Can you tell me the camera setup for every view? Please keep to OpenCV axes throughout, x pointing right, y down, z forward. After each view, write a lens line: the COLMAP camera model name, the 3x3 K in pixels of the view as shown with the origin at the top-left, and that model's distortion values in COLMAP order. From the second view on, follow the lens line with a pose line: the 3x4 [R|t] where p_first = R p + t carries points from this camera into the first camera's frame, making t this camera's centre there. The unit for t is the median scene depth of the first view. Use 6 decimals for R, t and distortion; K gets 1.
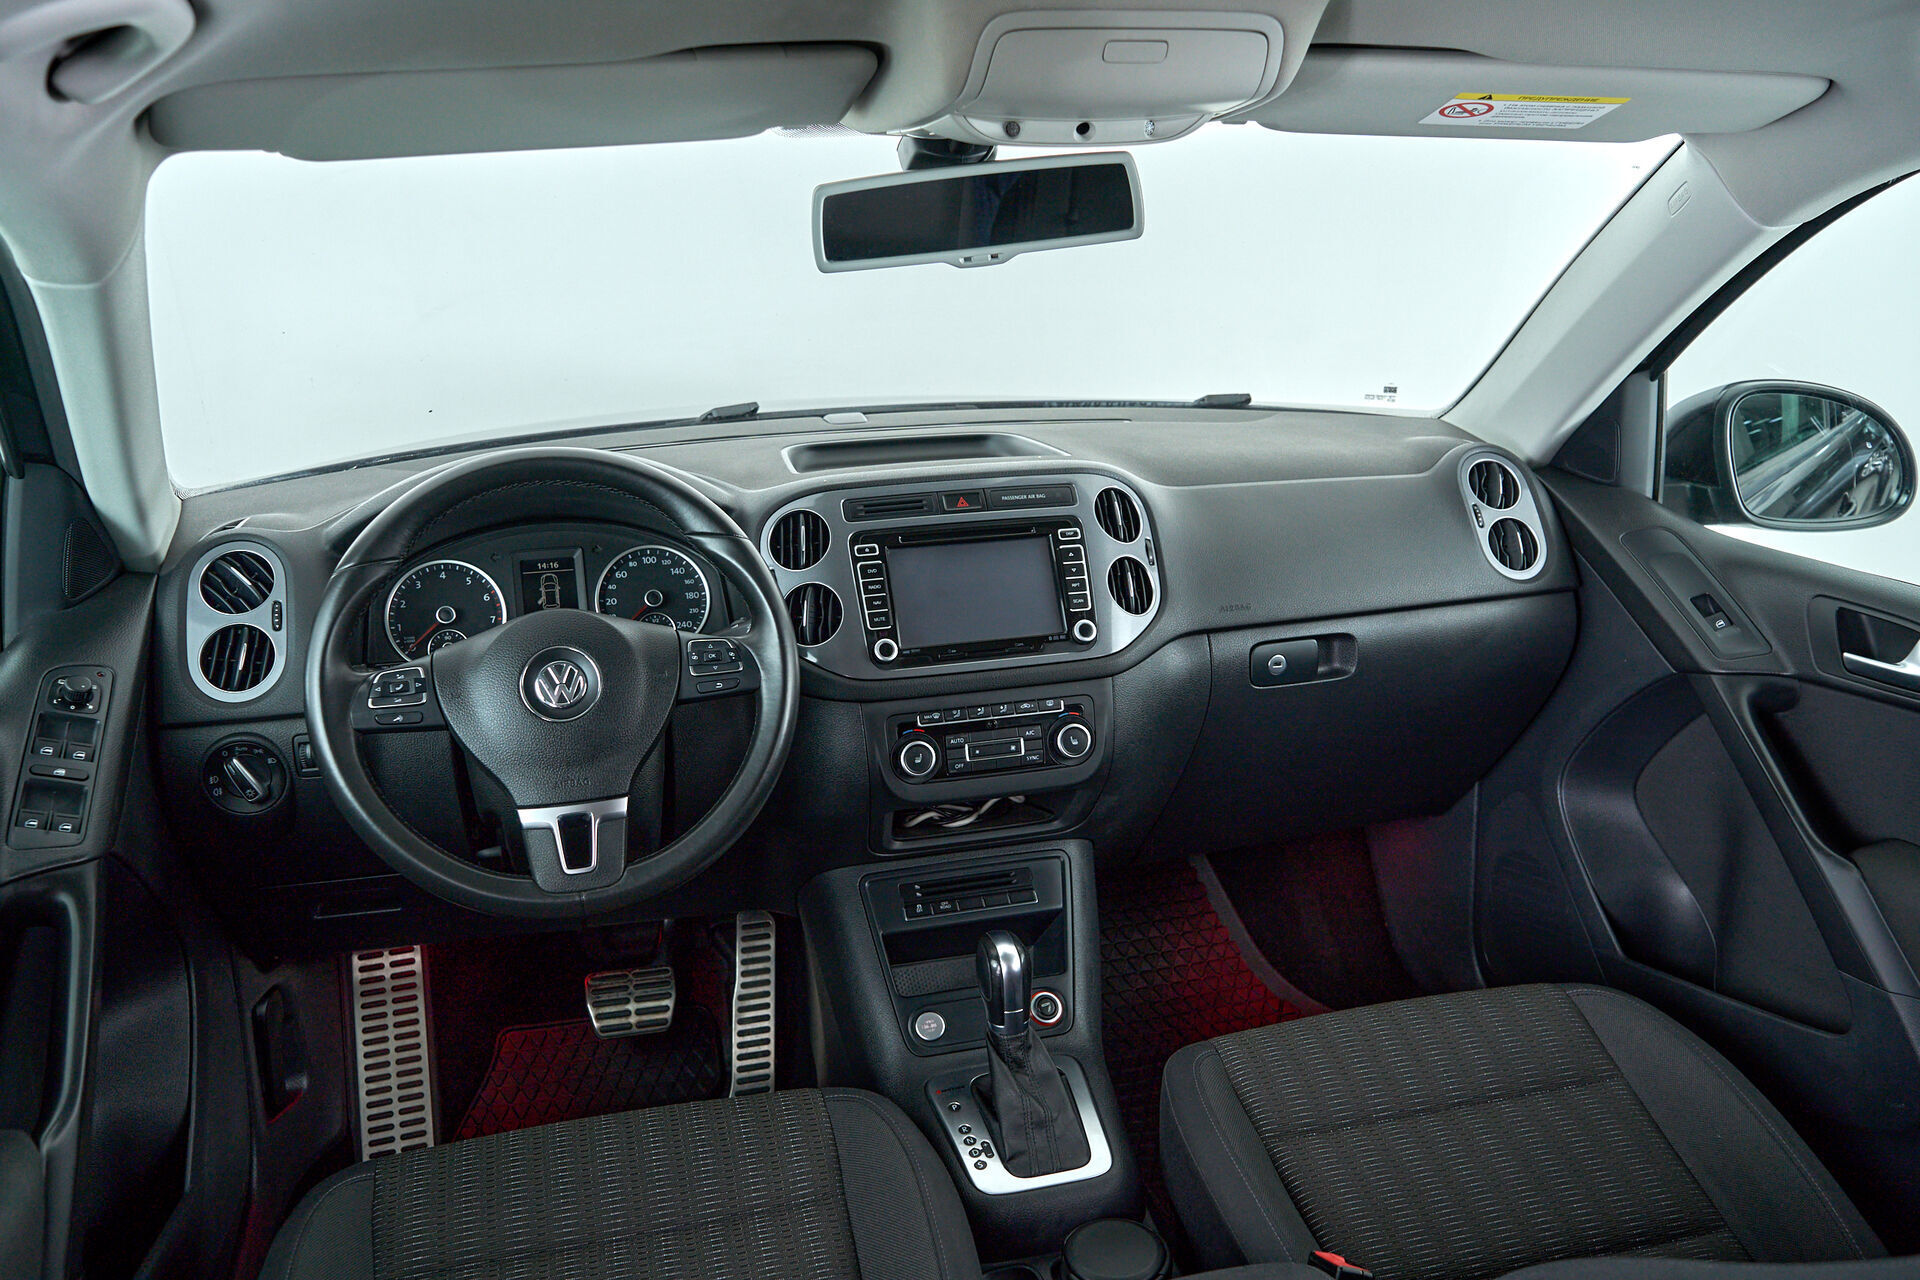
lens RADIAL K [[1572.8, 0, 972.2], [0, 1572.8, 643.2], [0, 0, 1]] dist [-0.006305, 0.018240]
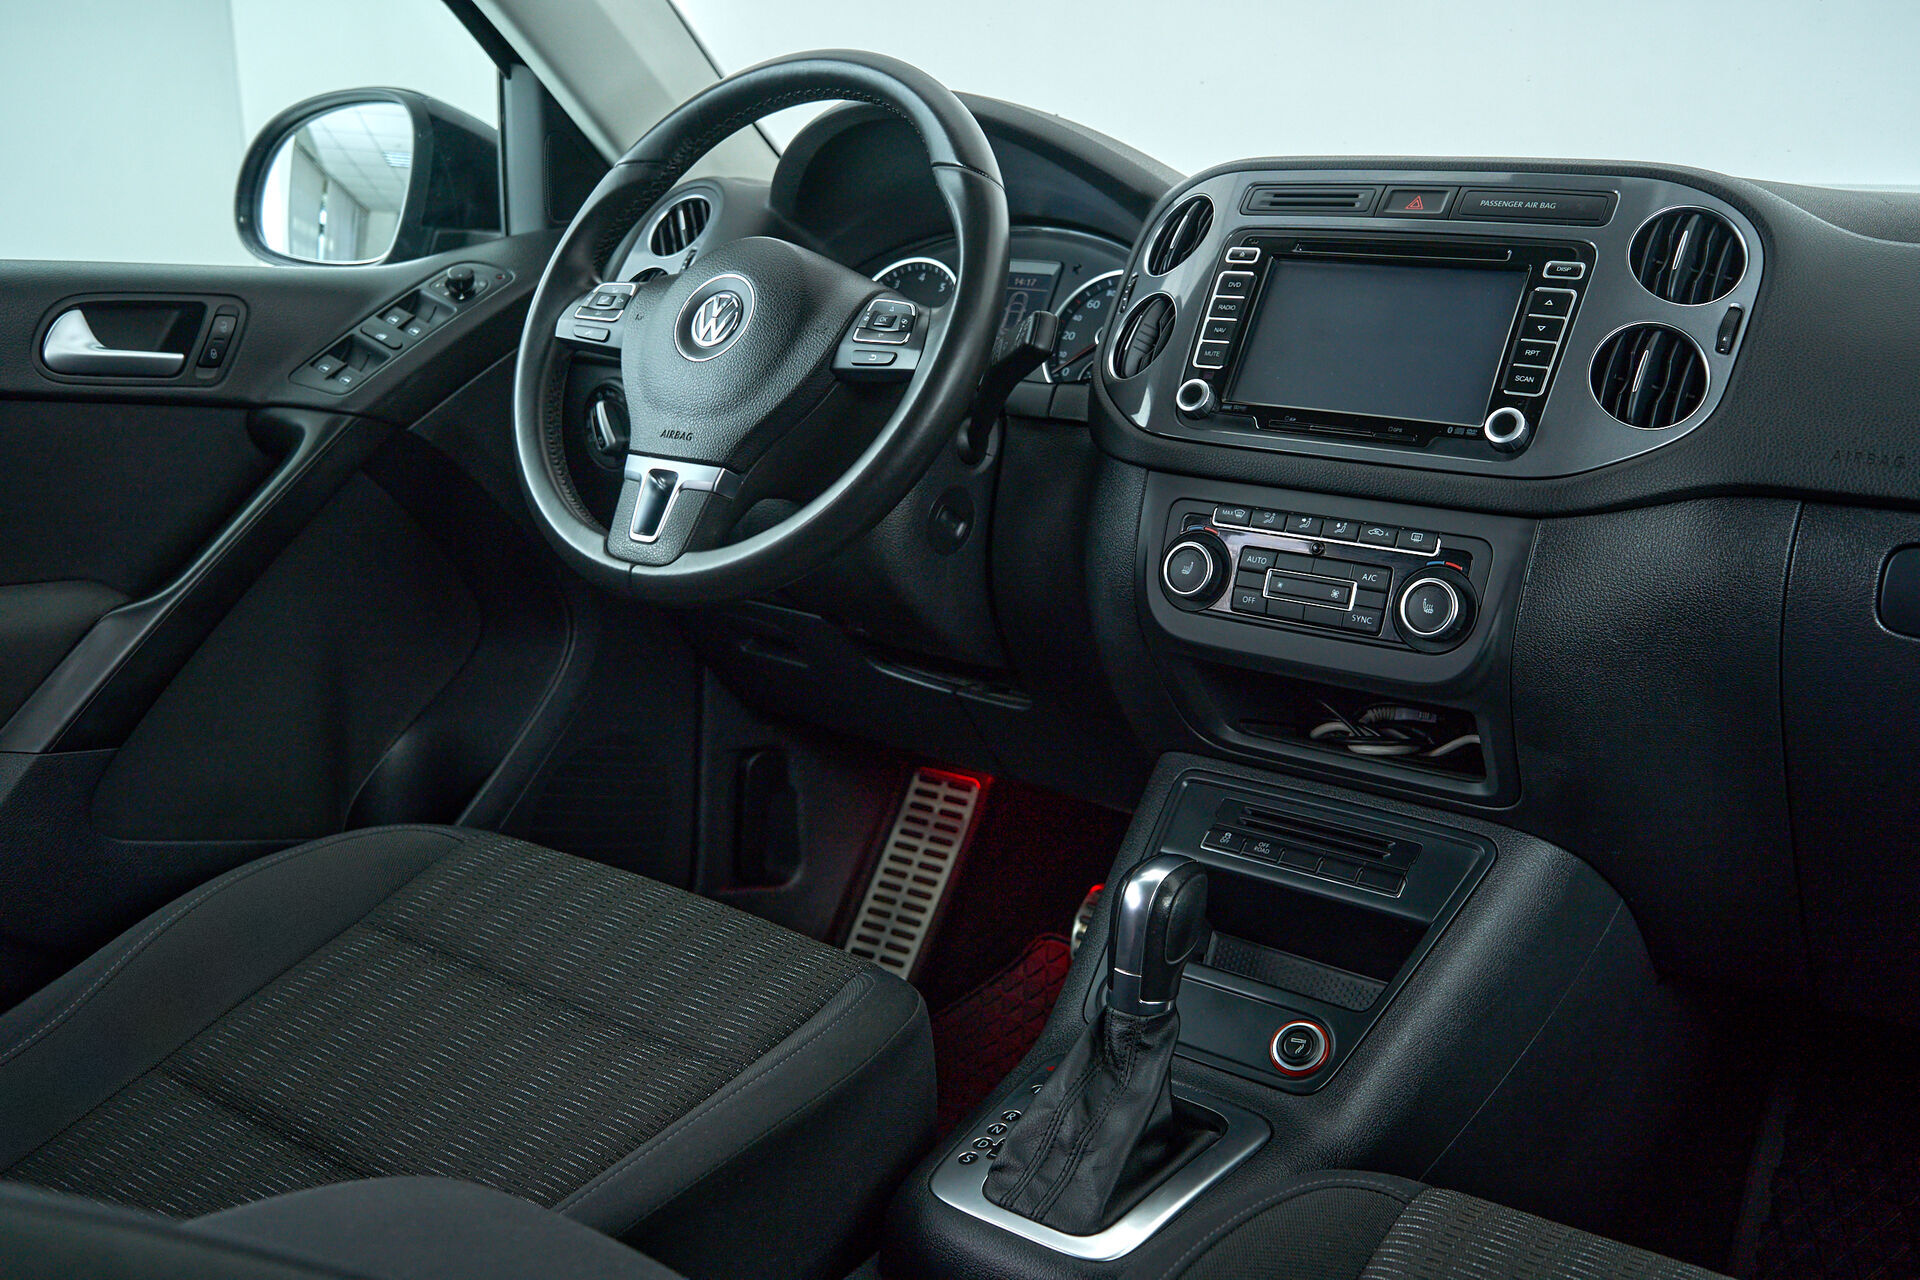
lens RADIAL K [[1923.5, 0, 949.9], [0, 1923.5, 635.0], [0, 0, 1]] dist [0.018249, 0.000000]
pose [[0.595172, 0.210321, -0.775587, 0.512551], [-0.269325, 0.961530, 0.054068, 0.081603], [0.757122, 0.176705, 0.628921, 0.431062]]
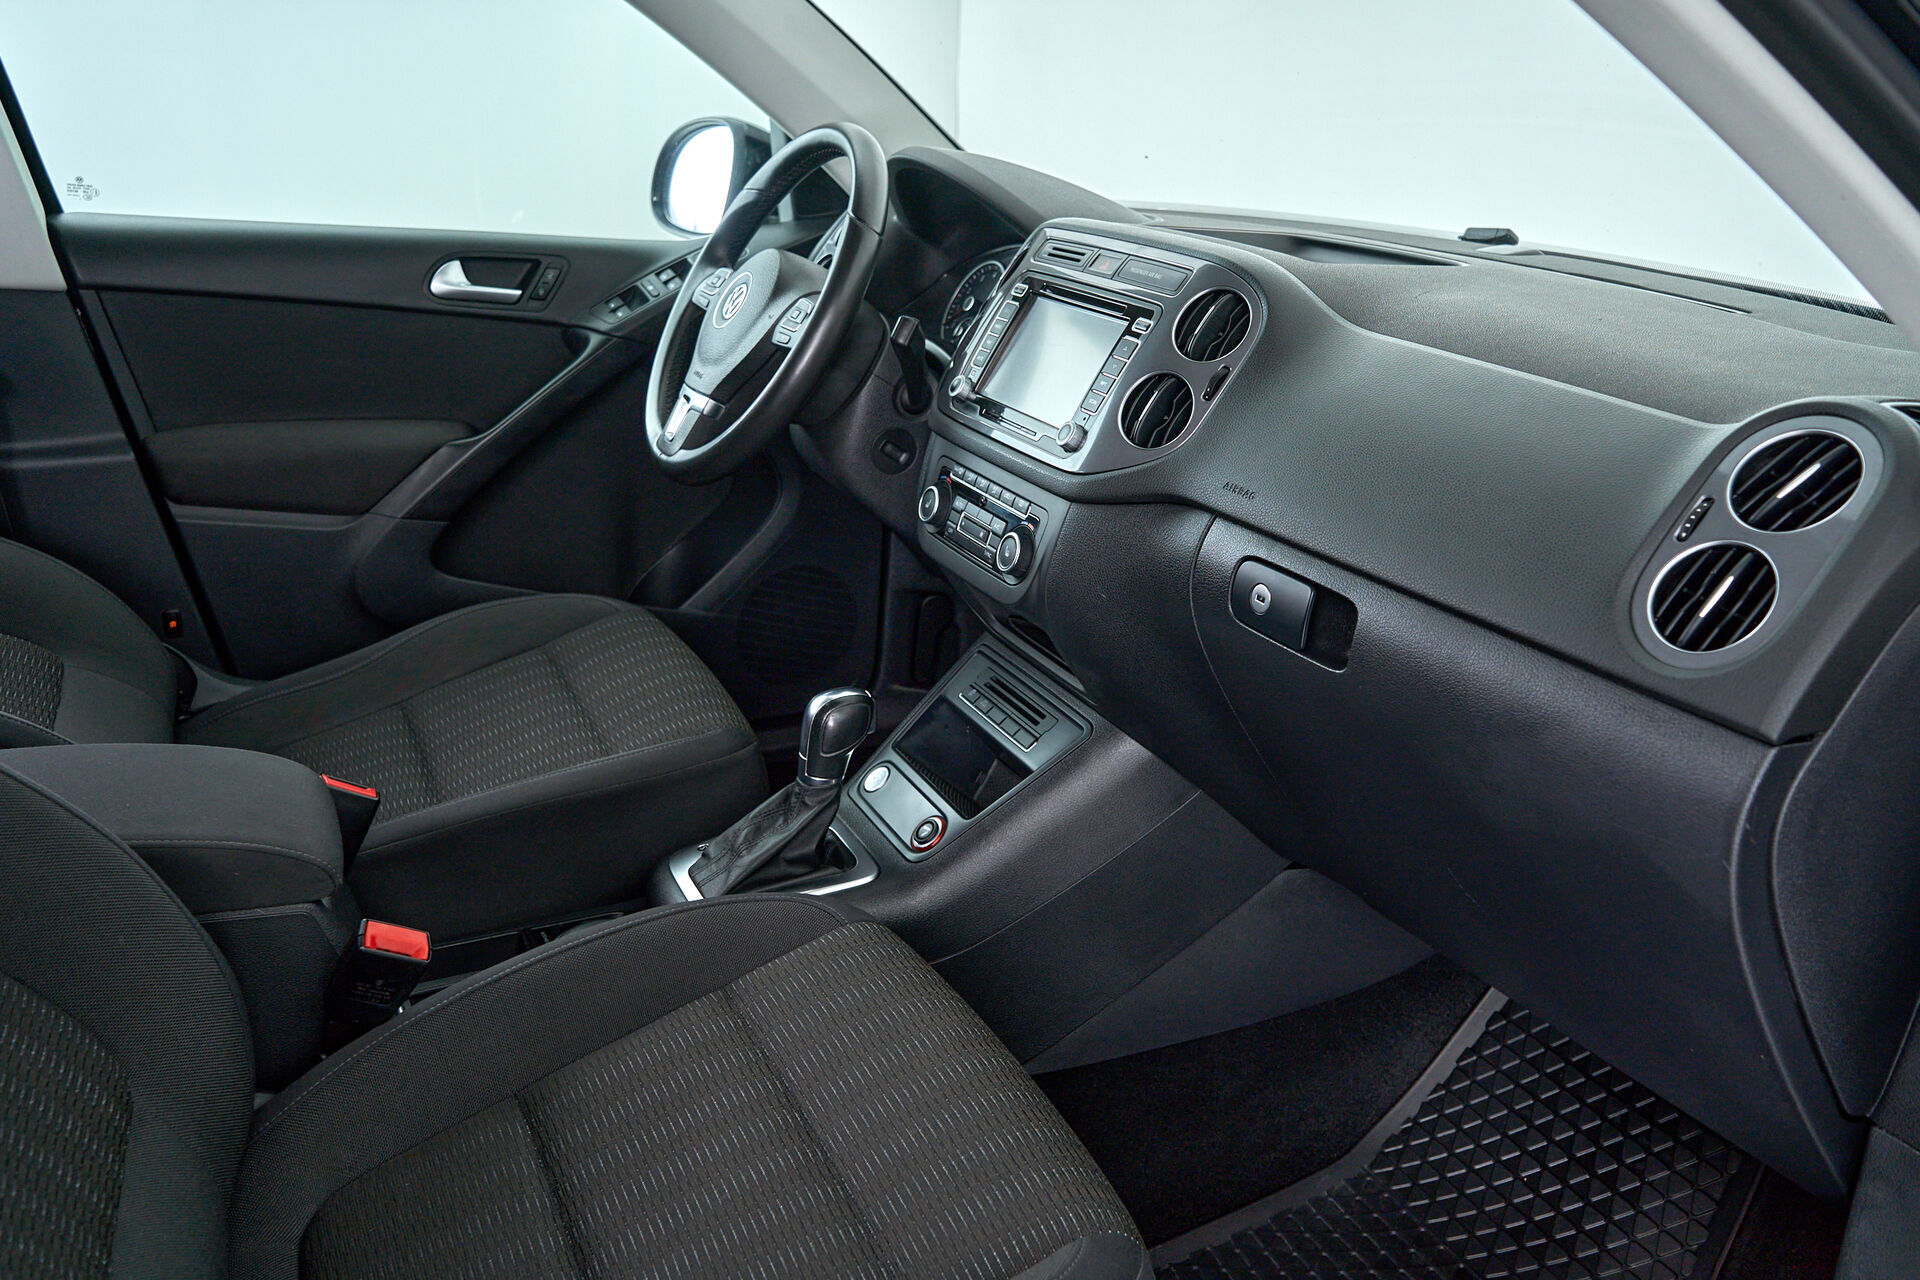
lens RADIAL K [[1572.8, 0, 958.5], [0, 1572.8, 636.5], [0, 0, 1]] dist [-0.006305, 0.018240]
pose [[0.168611, 0.347506, -0.922394, 0.846117], [-0.351226, 0.895549, 0.273189, -0.116490], [0.920984, 0.277906, 0.273052, 0.769243]]
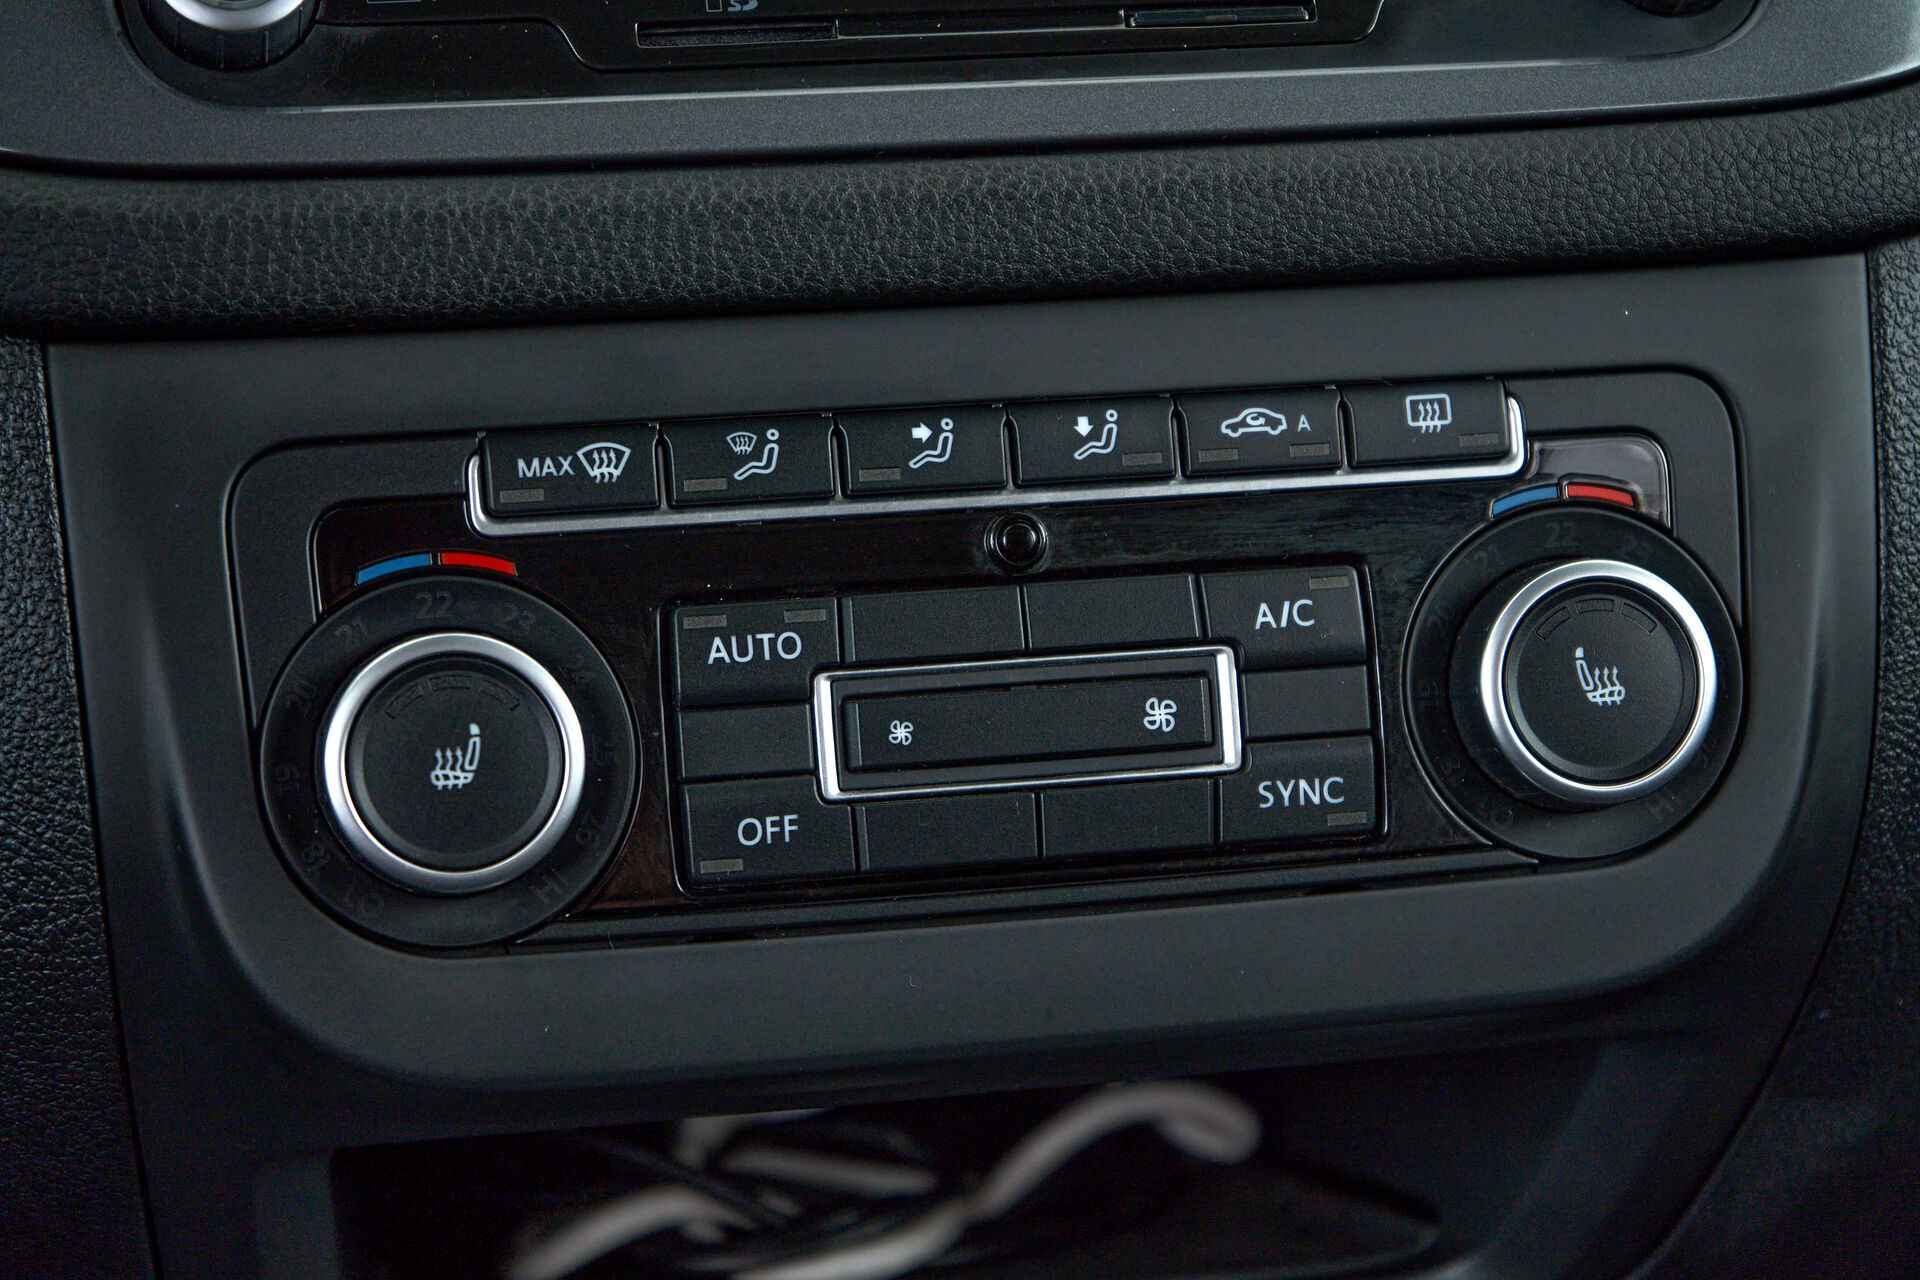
lens RADIAL K [[4179.9, 0, 952.1], [0, 4179.9, 643.0], [0, 0, 1]] dist [0.036152, 0.000000]
pose [[0.998008, 0.015373, -0.061181, 0.030315], [-0.018476, 0.998555, -0.050471, 0.079427], [0.060316, 0.051501, 0.996850, 0.629148]]
